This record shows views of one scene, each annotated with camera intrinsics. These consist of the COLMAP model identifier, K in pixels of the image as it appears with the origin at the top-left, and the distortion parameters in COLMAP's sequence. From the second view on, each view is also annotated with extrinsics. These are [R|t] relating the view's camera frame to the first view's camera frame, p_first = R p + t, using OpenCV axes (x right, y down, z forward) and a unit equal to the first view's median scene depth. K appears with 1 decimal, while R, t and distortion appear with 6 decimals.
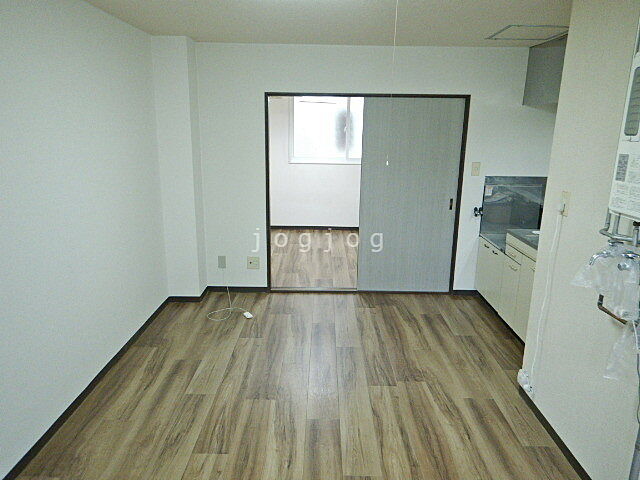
lens RADIAL K [[456.2, 0, 319.2], [0, 456.2, 239.1], [0, 0, 1]] dist [-0.005953, 0.001613]
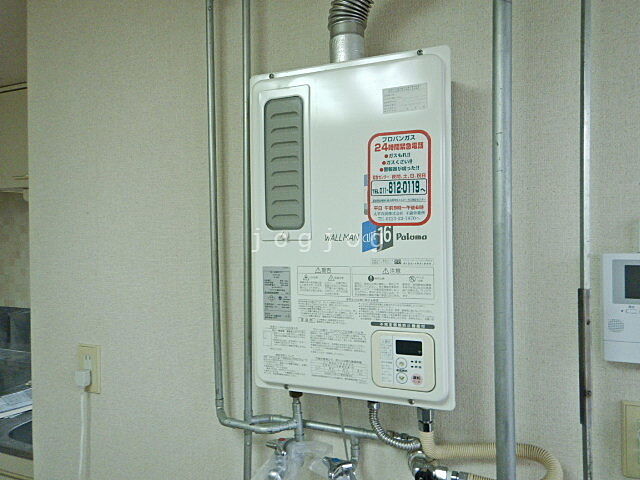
lens RADIAL K [[456.2, 0, 319.0], [0, 456.2, 240.0], [0, 0, 1]] dist [-0.005953, 0.001613]
pose [[0.361645, -0.015089, 0.932194, 0.229459], [0.233292, 0.969525, -0.074812, -0.166564], [-0.902656, 0.244529, 0.354144, 0.778032]]
